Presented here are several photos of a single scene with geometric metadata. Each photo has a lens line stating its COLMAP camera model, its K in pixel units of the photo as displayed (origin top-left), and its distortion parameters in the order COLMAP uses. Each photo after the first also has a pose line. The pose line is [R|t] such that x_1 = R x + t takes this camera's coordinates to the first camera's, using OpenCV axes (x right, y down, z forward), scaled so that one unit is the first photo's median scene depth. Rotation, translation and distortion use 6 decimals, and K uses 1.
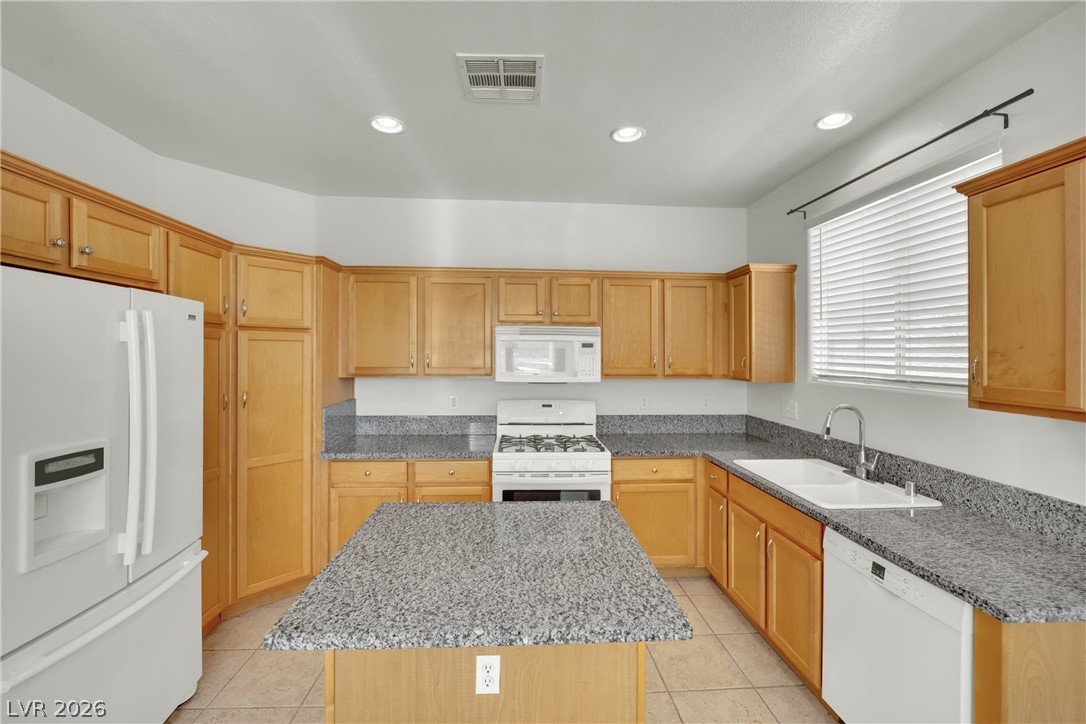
lens RADIAL K [[459.8, 0, 547.1], [0, 459.8, 353.2], [0, 0, 1]] dist [-0.016989, -0.001054]
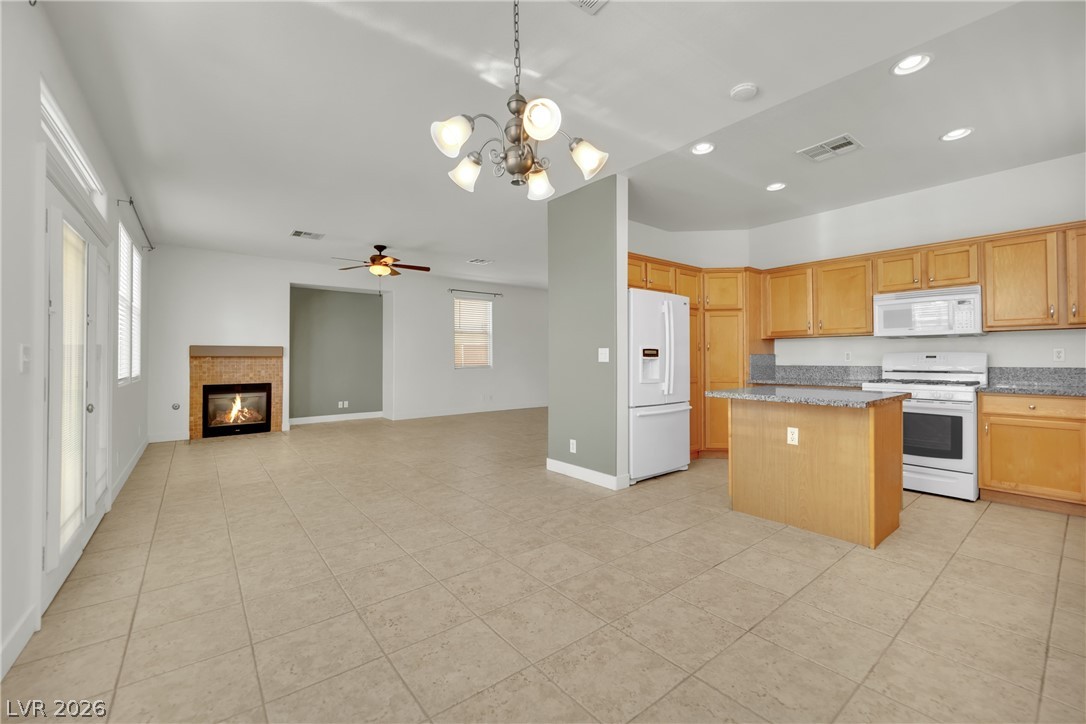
lens RADIAL K [[445.7, 0, 537.7], [0, 445.7, 353.9], [0, 0, 1]] dist [-0.019532, -0.001865]
pose [[0.551977, -0.017271, -0.833681, 0.587553], [0.008031, 0.999849, -0.015396, 0.174613], [0.833821, 0.001803, 0.552032, -0.747781]]
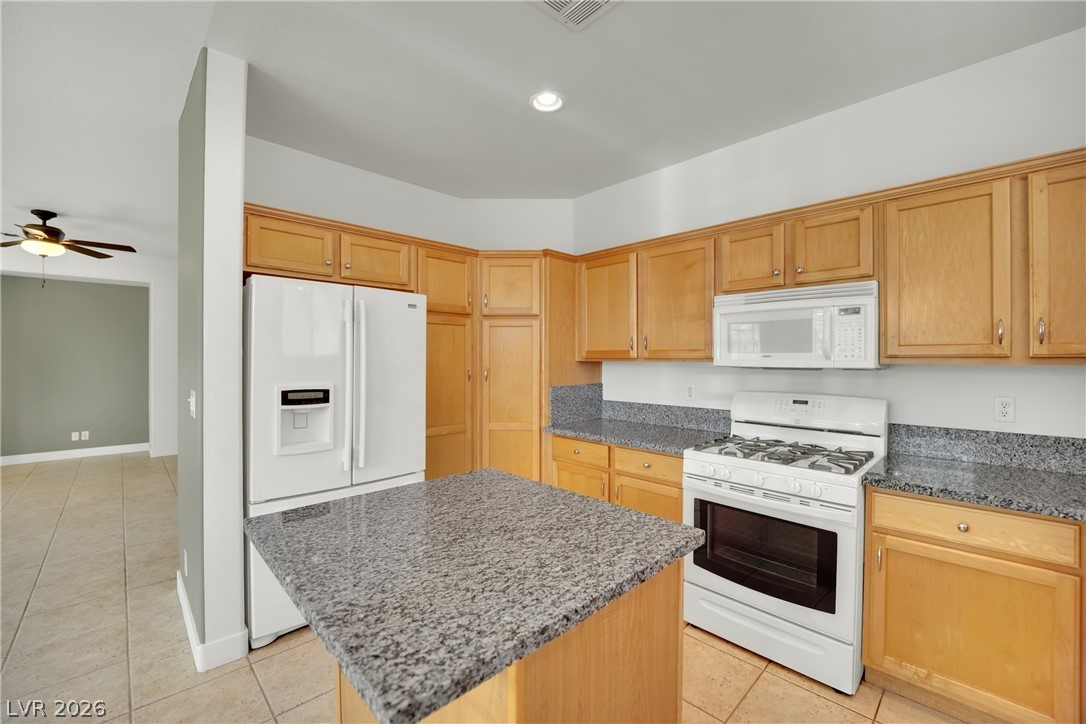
lens RADIAL K [[445.7, 0, 540.2], [0, 445.7, 359.8], [0, 0, 1]] dist [-0.019532, -0.001865]
pose [[0.640959, -0.004578, -0.767562, 0.405977], [0.003735, 0.999989, -0.002845, 0.073613], [0.767566, -0.001043, 0.640969, 0.373713]]
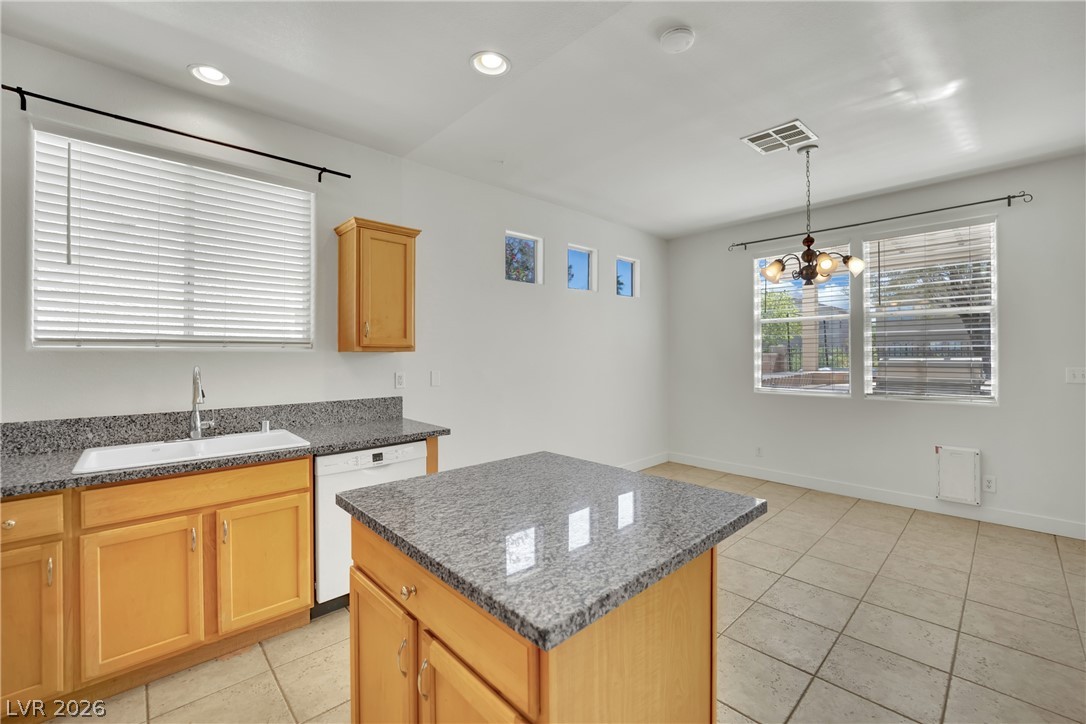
lens RADIAL K [[445.7, 0, 545.7], [0, 445.7, 342.2], [0, 0, 1]] dist [-0.019532, -0.001865]
pose [[-0.633450, 0.013530, 0.773665, -0.544629], [0.000305, 0.999851, -0.017235, 0.079653], [-0.773783, -0.010682, -0.633360, 1.035913]]
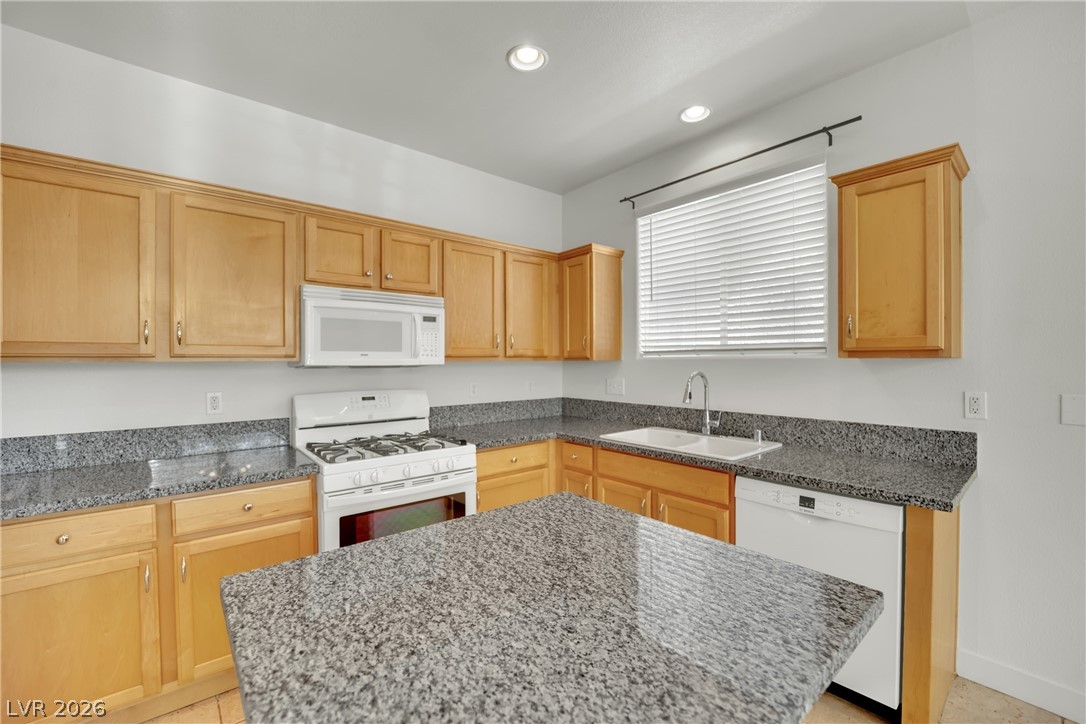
lens RADIAL K [[445.7, 0, 549.4], [0, 445.7, 367.1], [0, 0, 1]] dist [-0.019532, -0.001865]
pose [[0.803090, -0.019900, 0.595526, -0.297085], [0.012139, 0.999781, 0.017038, 0.079603], [-0.595734, -0.006454, 0.803156, 0.343402]]
